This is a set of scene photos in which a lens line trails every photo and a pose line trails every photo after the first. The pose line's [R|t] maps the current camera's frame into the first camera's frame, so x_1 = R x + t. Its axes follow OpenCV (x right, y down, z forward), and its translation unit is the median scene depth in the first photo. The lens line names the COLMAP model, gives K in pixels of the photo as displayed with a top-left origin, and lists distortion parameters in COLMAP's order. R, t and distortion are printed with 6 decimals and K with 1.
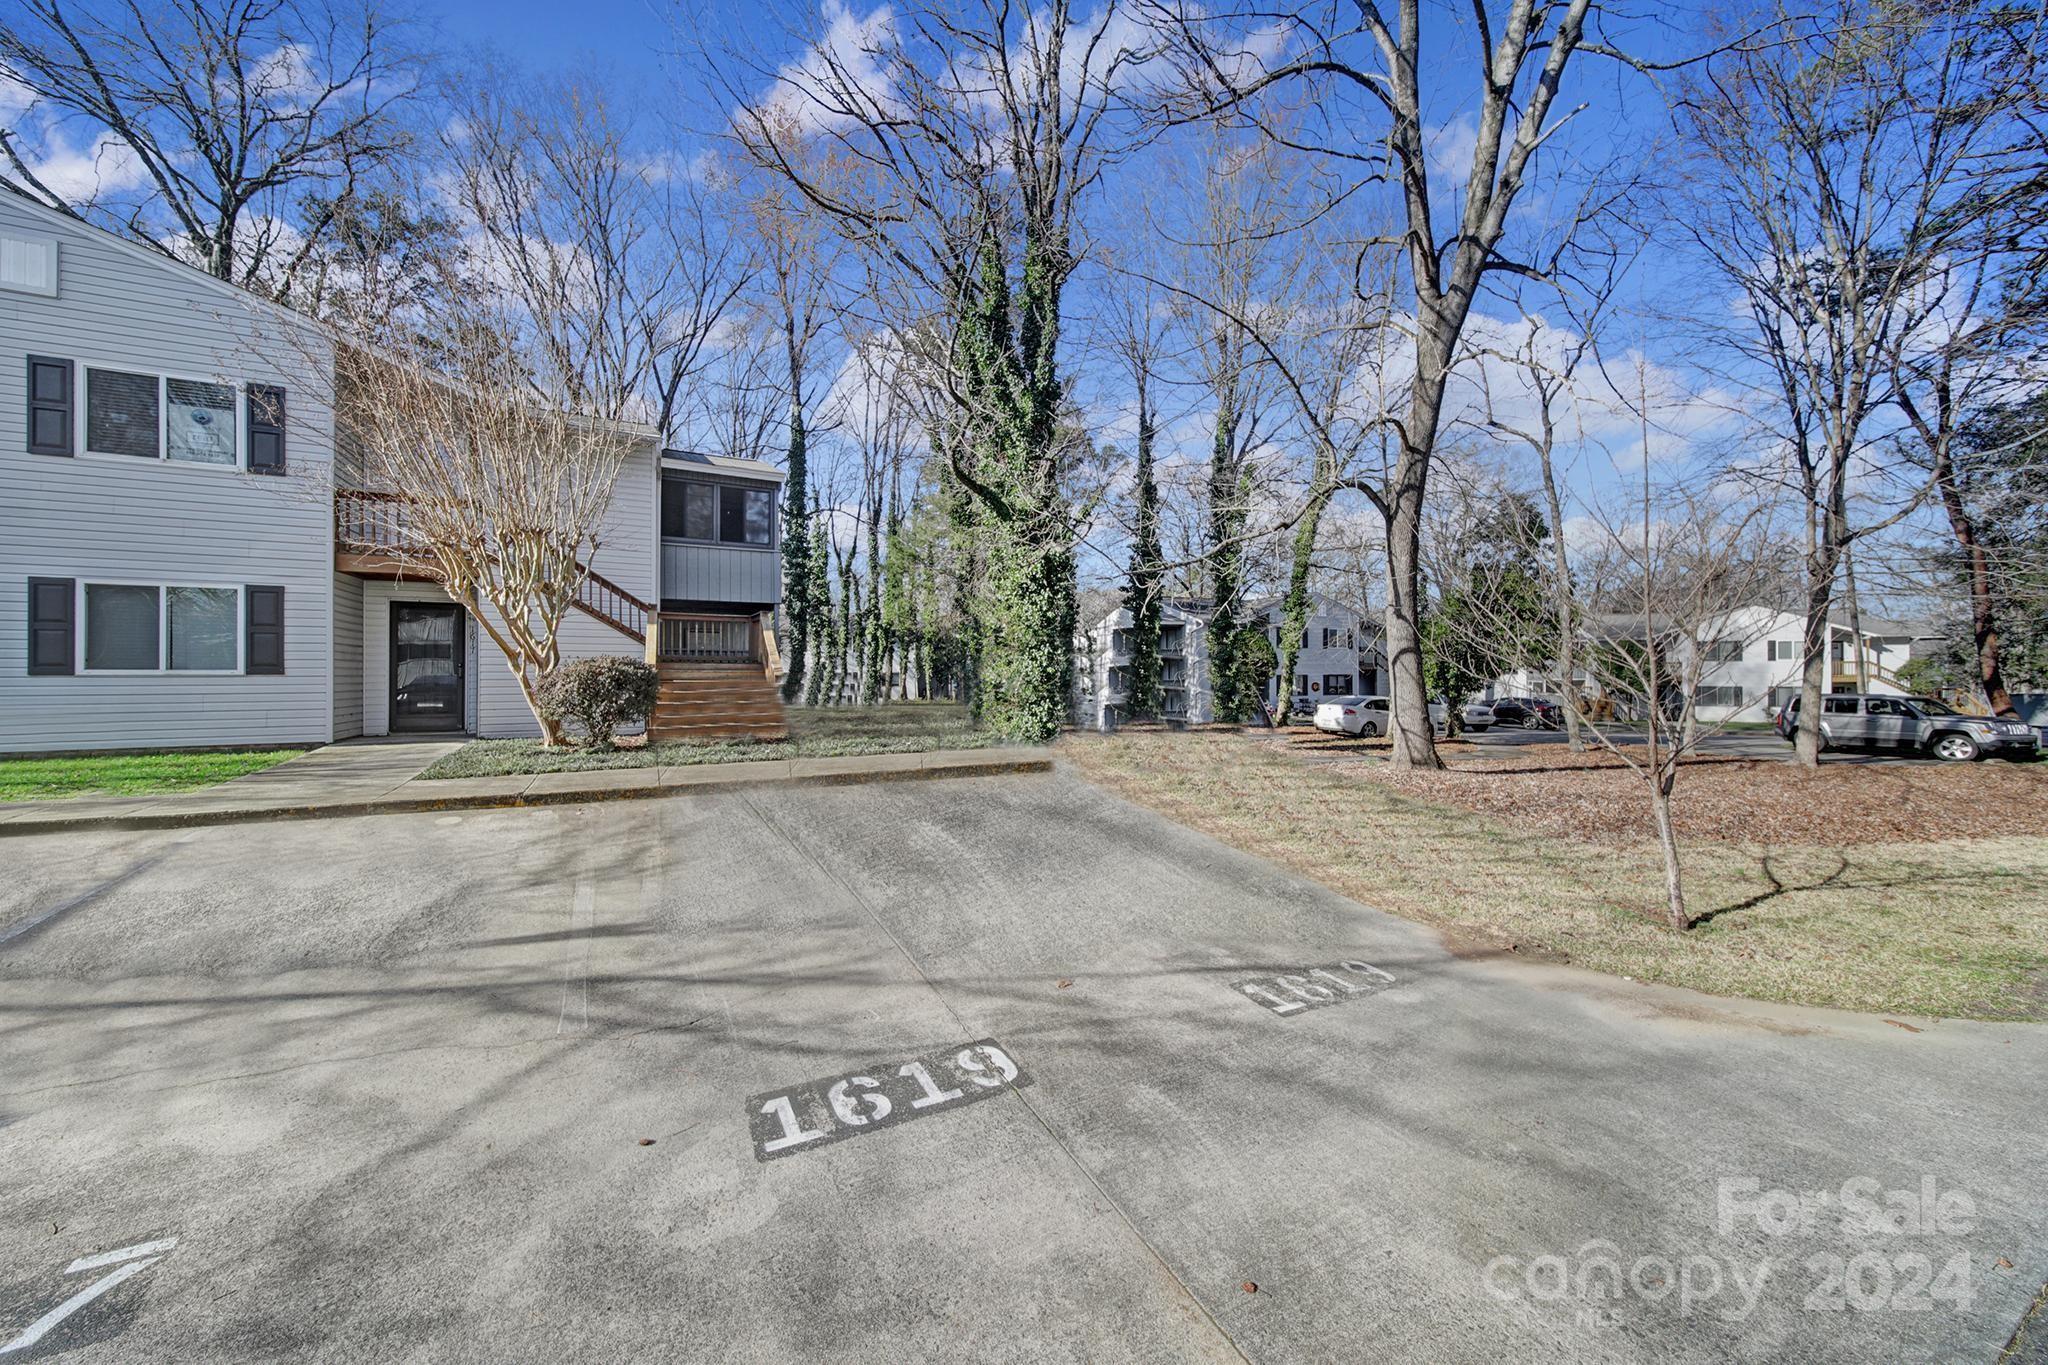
lens RADIAL K [[725.6, 0, 1016.3], [0, 725.6, 669.5], [0, 0, 1]] dist [0.003359, 0.000154]
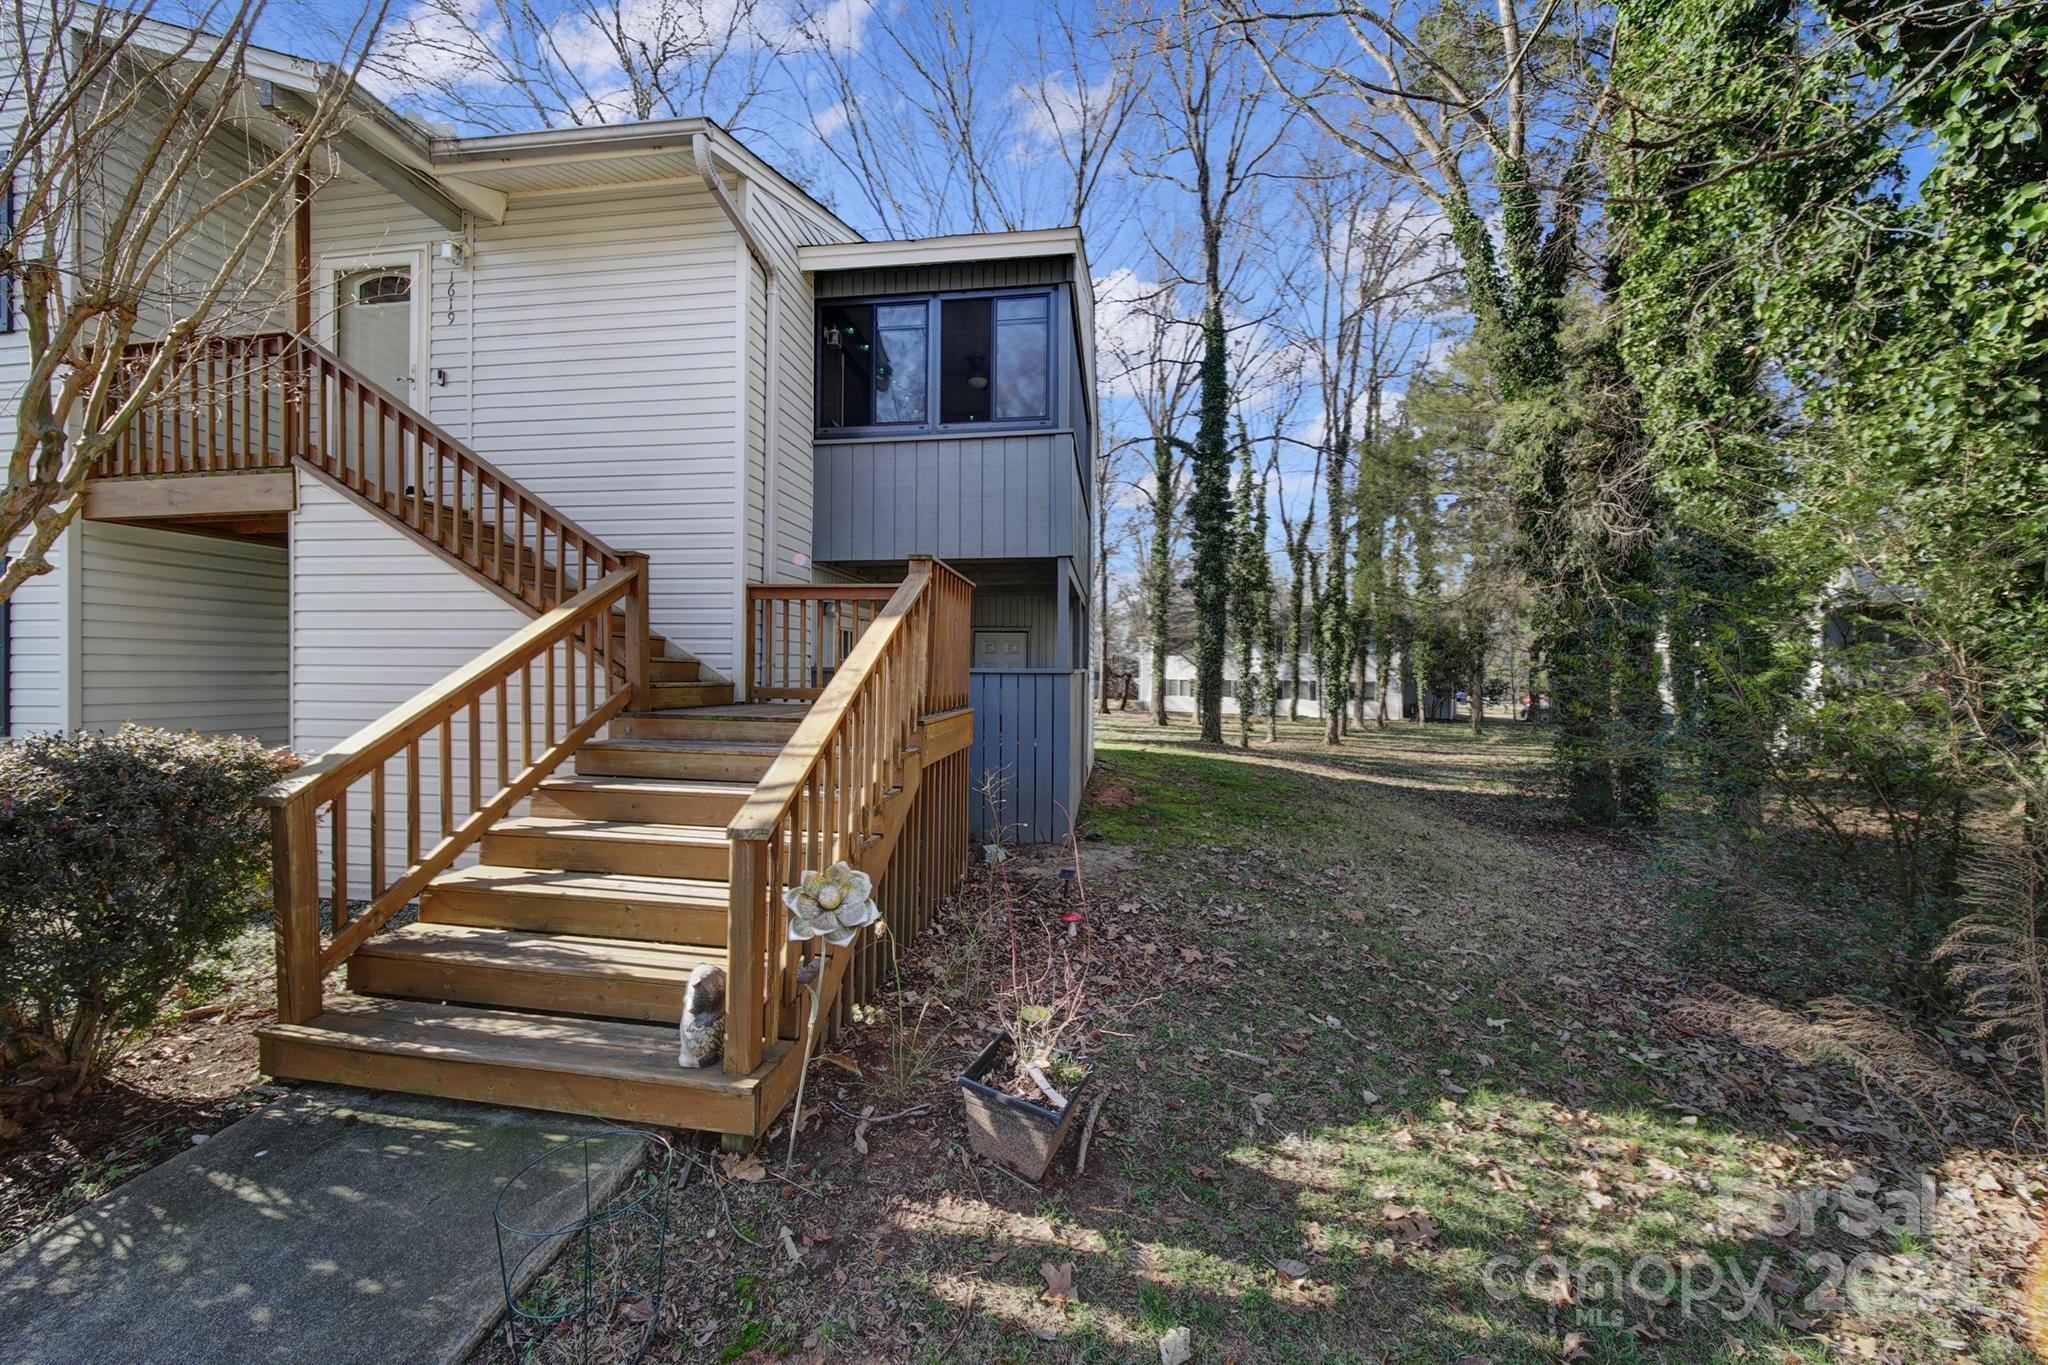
lens RADIAL K [[725.6, 0, 1016.3], [0, 725.6, 669.5], [0, 0, 1]] dist [0.003359, 0.000154]
pose [[0.815945, 0.001556, -0.578127, -0.051603], [-0.002674, 0.999996, -0.001083, -0.011833], [0.578123, 0.002430, 0.815946, 0.295162]]
